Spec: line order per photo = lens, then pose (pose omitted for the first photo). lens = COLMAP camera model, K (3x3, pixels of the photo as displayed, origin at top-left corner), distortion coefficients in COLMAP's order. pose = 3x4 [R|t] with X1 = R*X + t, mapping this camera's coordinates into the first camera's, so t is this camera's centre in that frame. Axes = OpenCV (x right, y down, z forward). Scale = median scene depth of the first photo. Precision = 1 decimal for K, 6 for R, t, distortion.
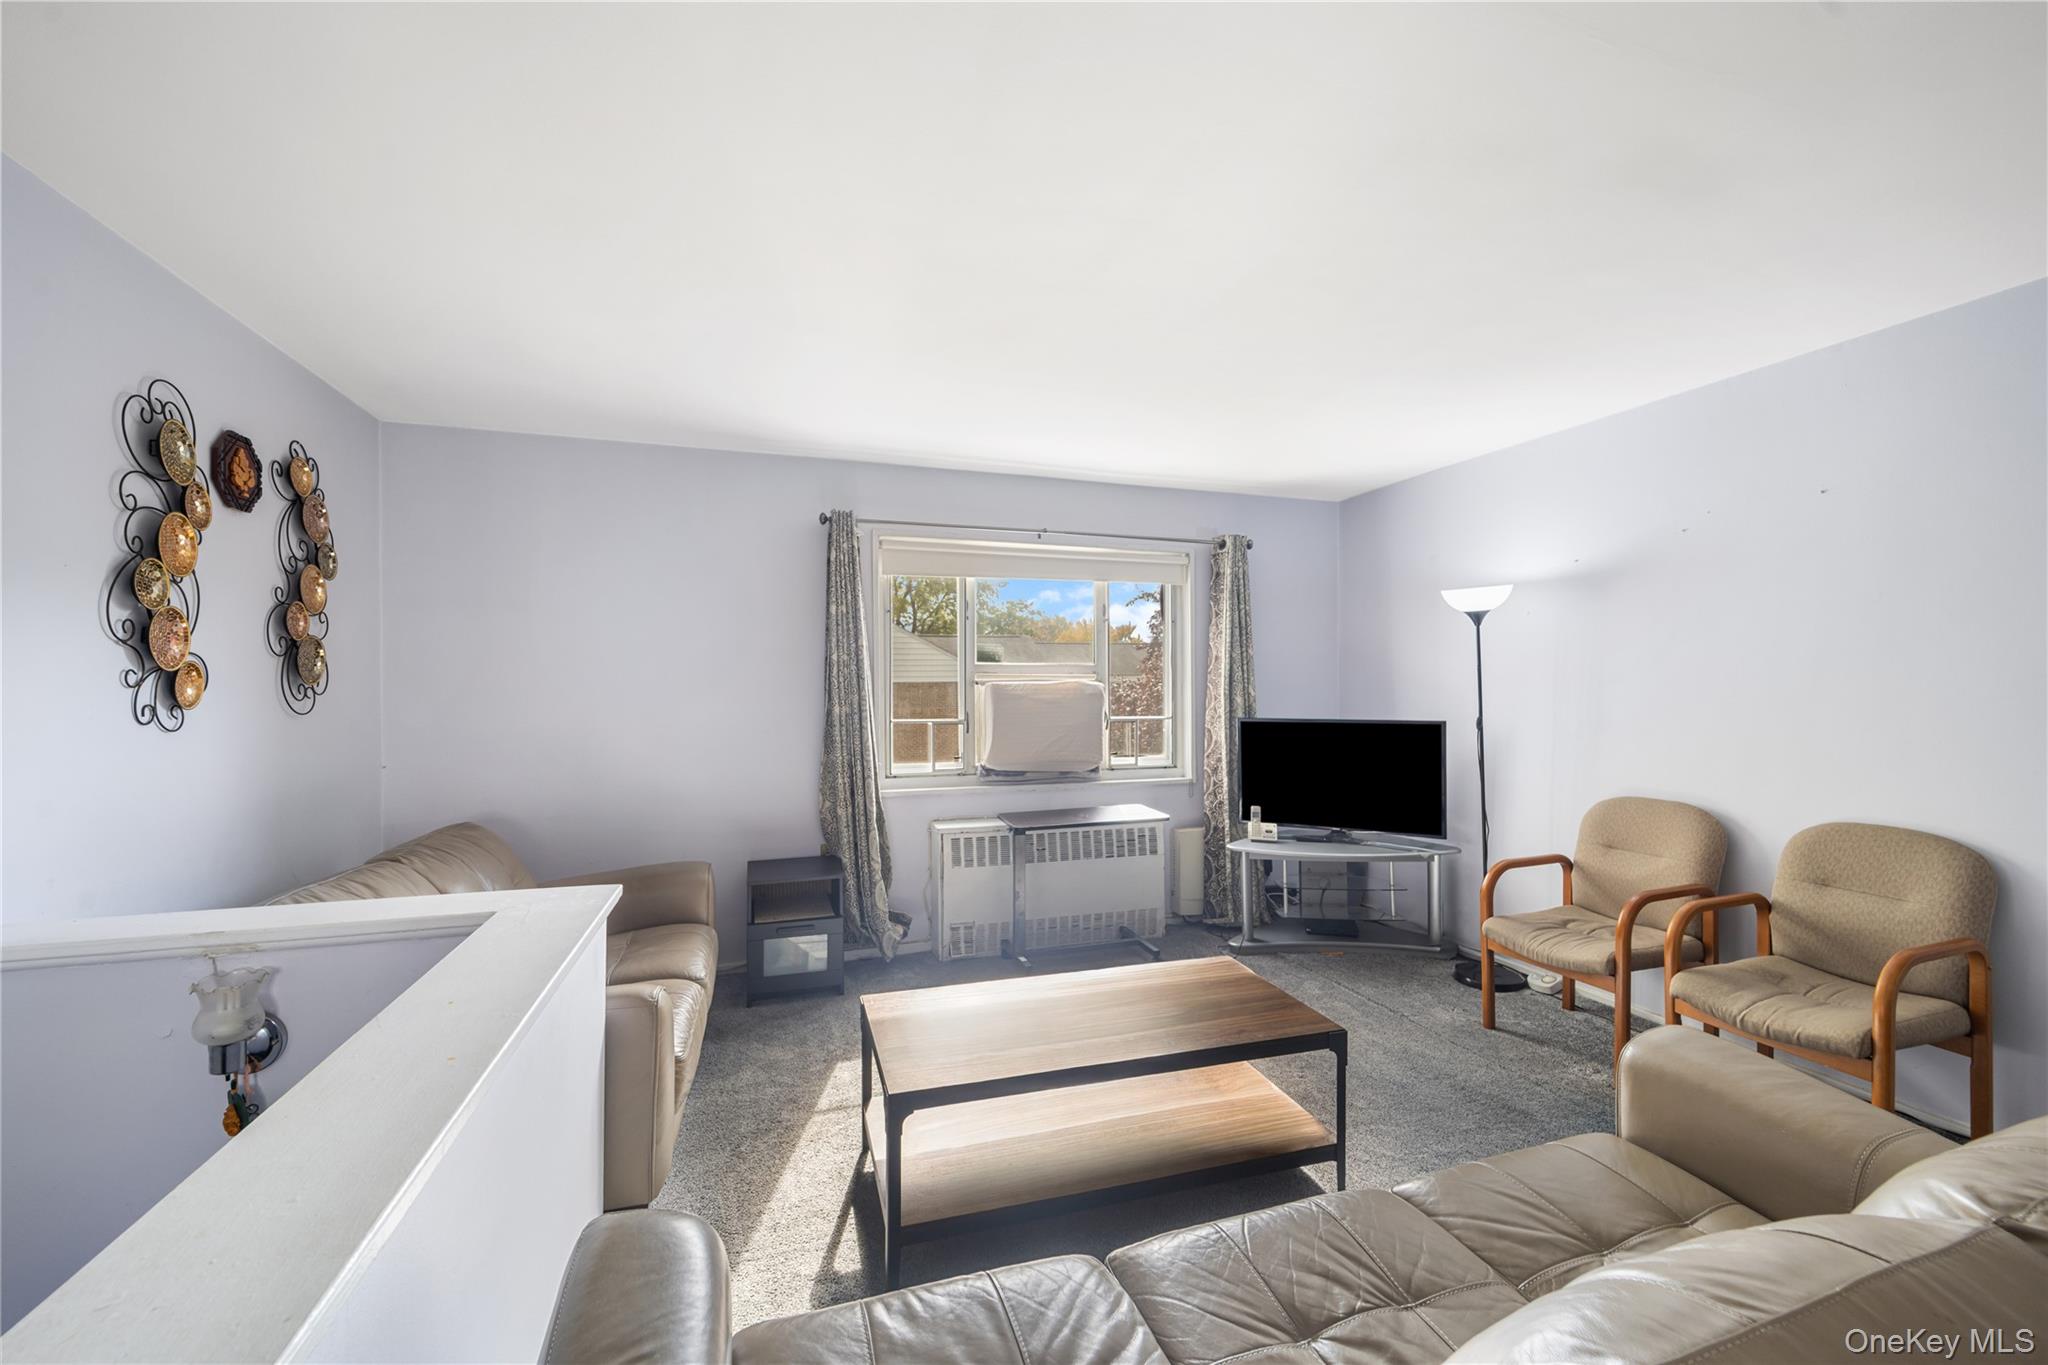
lens RADIAL K [[820.3, 0, 1029.3], [0, 820.3, 687.8], [0, 0, 1]] dist [0.012977, -0.004403]
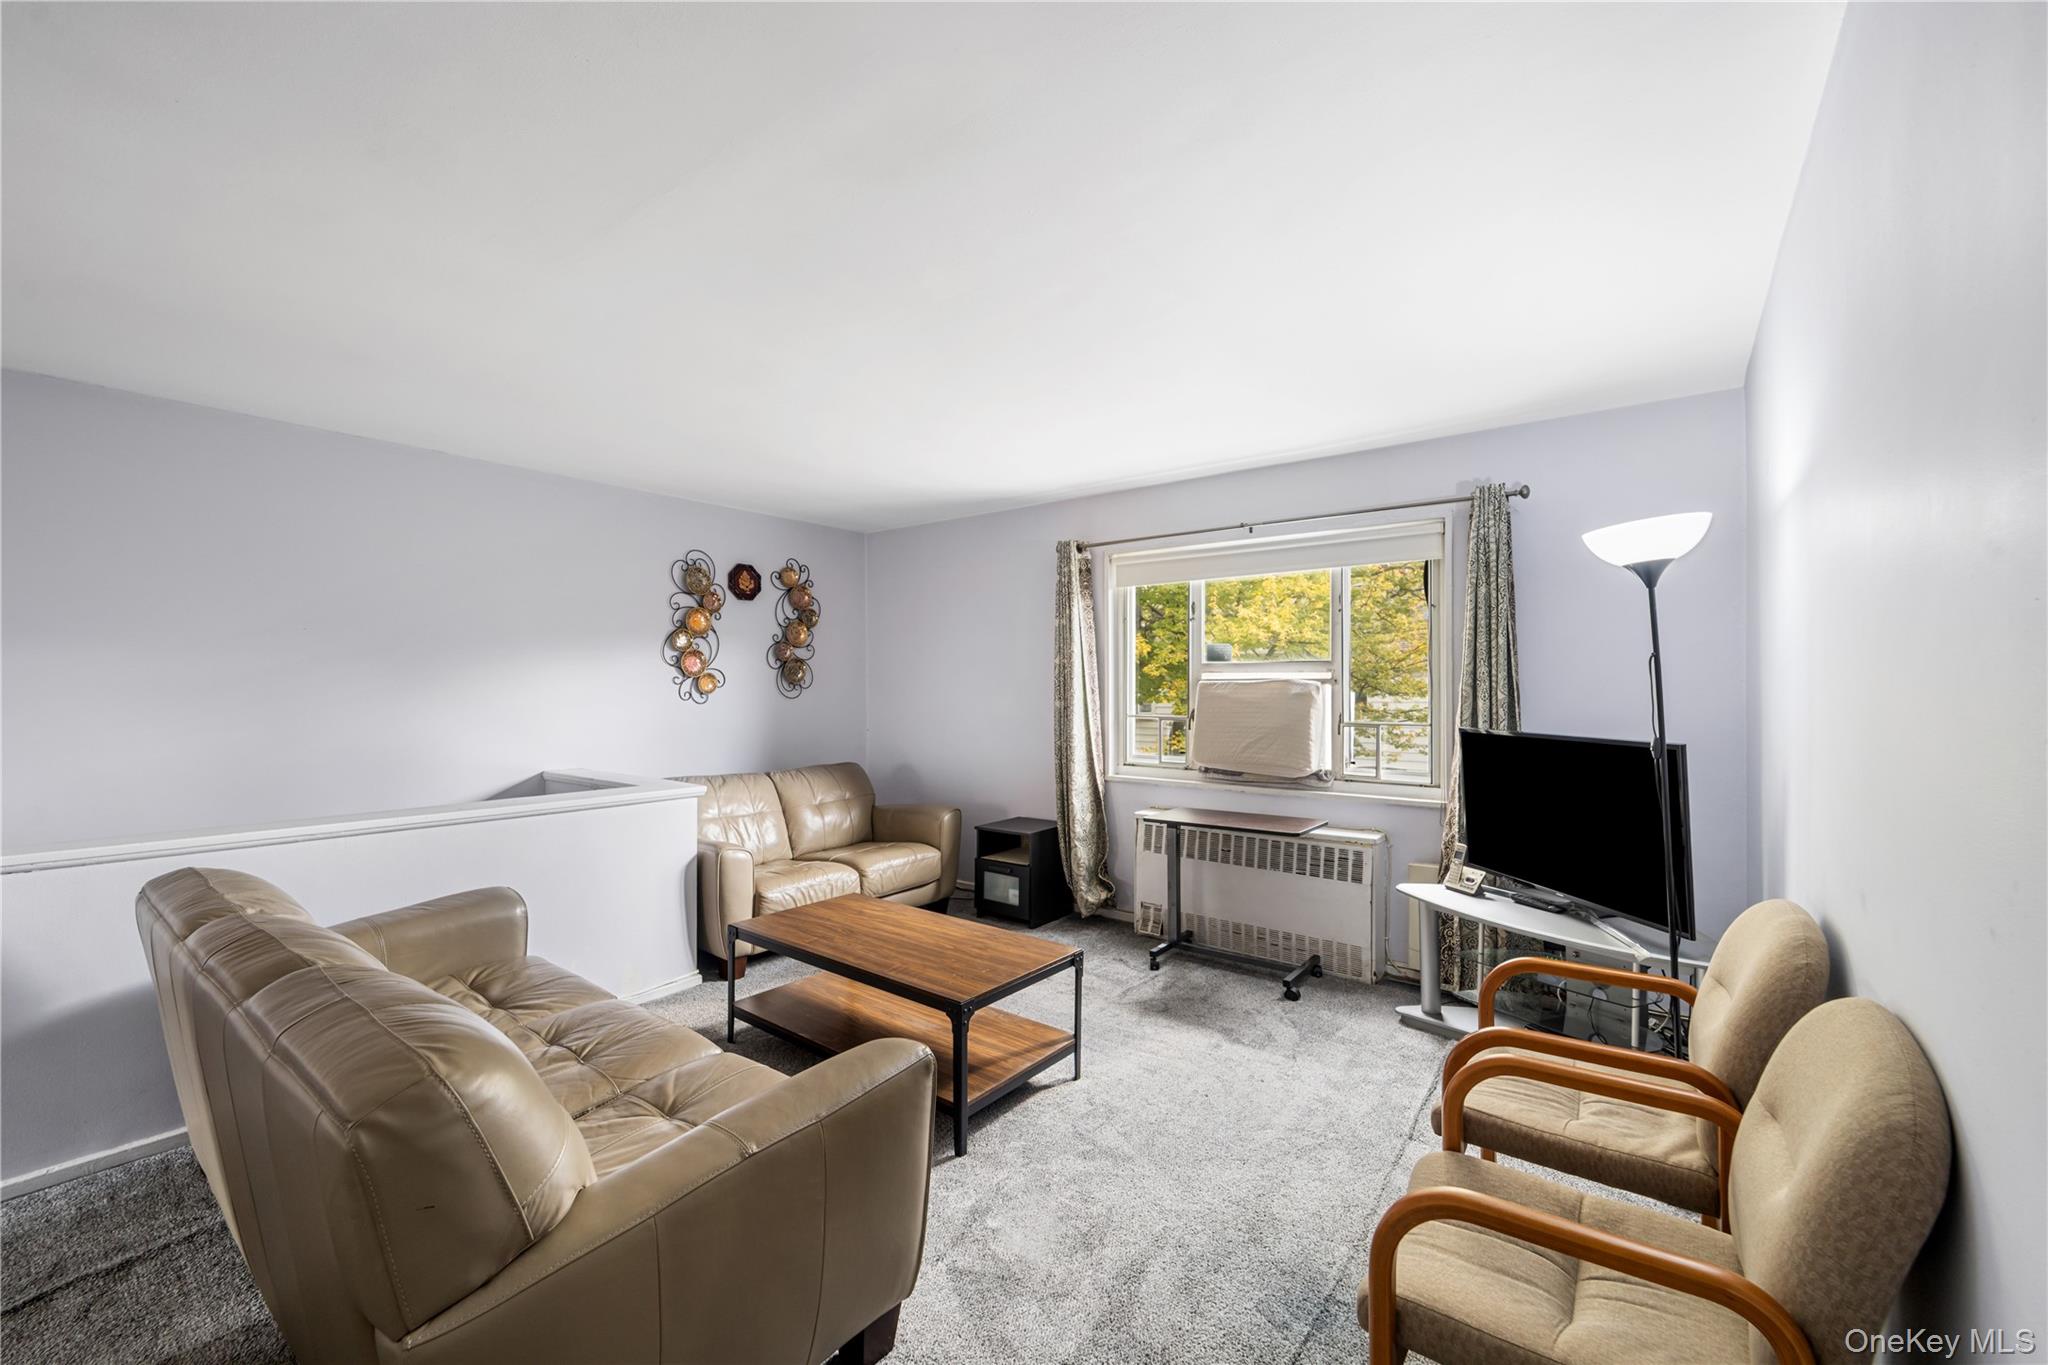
lens RADIAL K [[820.3, 0, 1021.0], [0, 820.3, 683.7], [0, 0, 1]] dist [0.012977, -0.004403]
pose [[0.562244, 0.001760, -0.826970, 0.717547], [-0.004017, 0.999992, -0.000603, -0.002004], [0.826962, 0.003661, 0.562246, 0.249187]]
